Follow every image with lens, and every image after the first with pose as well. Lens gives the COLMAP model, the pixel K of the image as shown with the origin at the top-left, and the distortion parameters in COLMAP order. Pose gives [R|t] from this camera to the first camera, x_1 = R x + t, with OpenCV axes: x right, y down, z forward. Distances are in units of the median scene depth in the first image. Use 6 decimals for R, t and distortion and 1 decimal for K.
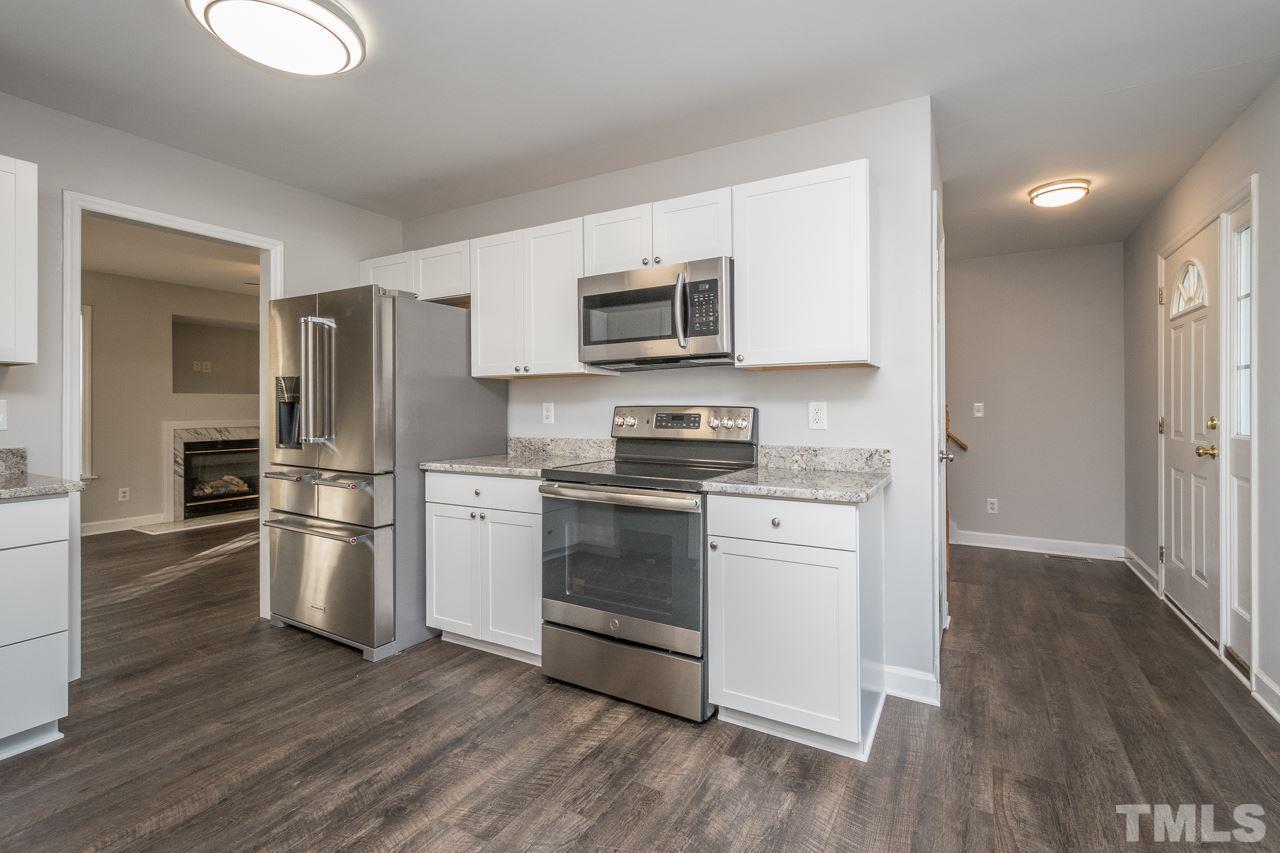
lens RADIAL K [[568.1, 0, 644.8], [0, 568.1, 404.0], [0, 0, 1]] dist [0.000828, 0.000009]
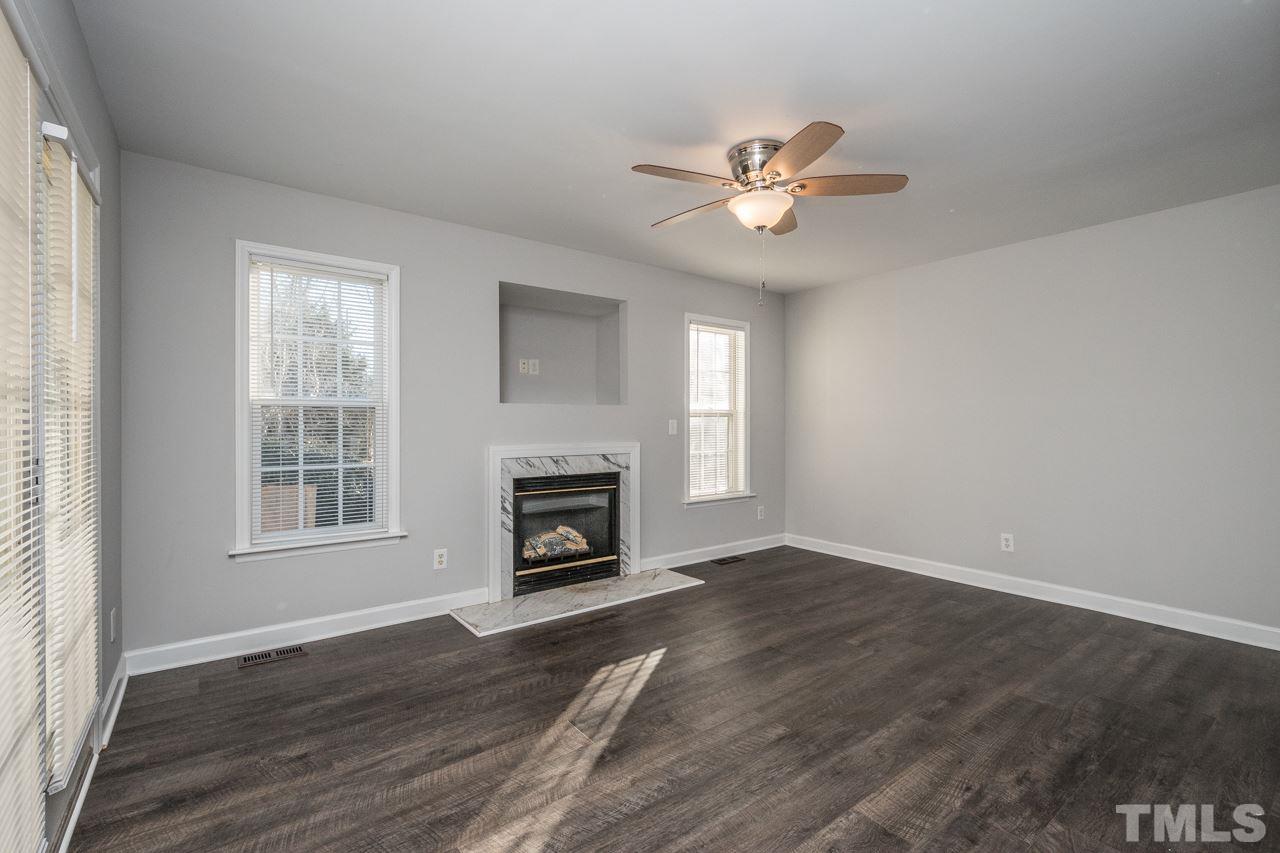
lens RADIAL K [[573.2, 0, 660.3], [0, 573.2, 422.8], [0, 0, 1]] dist [0.000310, 0.000146]
pose [[0.928607, 0.003474, -0.371048, -0.405523], [-0.001780, 0.999986, 0.004908, 0.000287], [0.371060, -0.003897, 0.928601, 0.446996]]
